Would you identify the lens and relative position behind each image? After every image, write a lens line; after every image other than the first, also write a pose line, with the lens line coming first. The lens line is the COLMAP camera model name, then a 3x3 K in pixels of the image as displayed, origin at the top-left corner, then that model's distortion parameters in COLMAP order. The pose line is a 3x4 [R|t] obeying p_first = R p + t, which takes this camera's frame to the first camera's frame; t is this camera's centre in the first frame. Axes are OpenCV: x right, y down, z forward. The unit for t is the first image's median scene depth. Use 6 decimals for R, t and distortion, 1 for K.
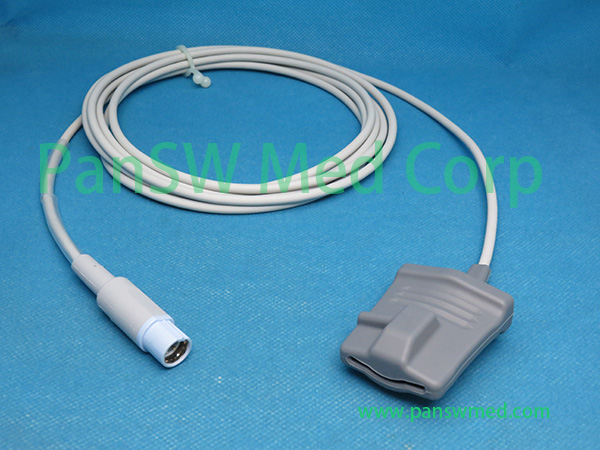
lens RADIAL K [[752.6, 0, 296.7], [0, 752.6, 226.3], [0, 0, 1]] dist [-0.053821, 0.000000]
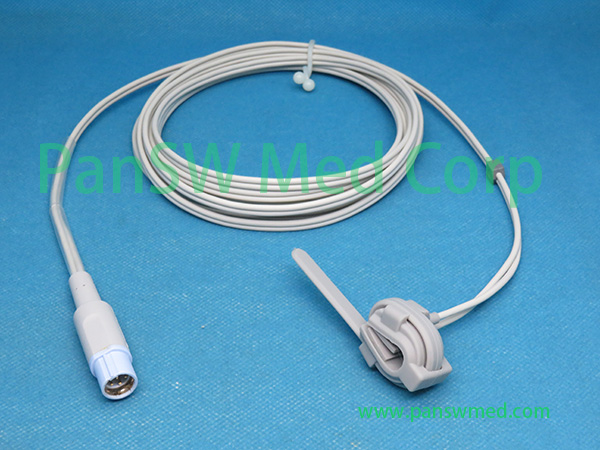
lens RADIAL K [[924.9, 0, 300.1], [0, 924.9, 221.0], [0, 0, 1]] dist [-0.074577, 0.000000]
pose [[0.999275, -0.036027, -0.012315, 0.080536], [0.036801, 0.996882, 0.069802, -0.092589], [0.009762, -0.070204, 0.997485, -0.225904]]
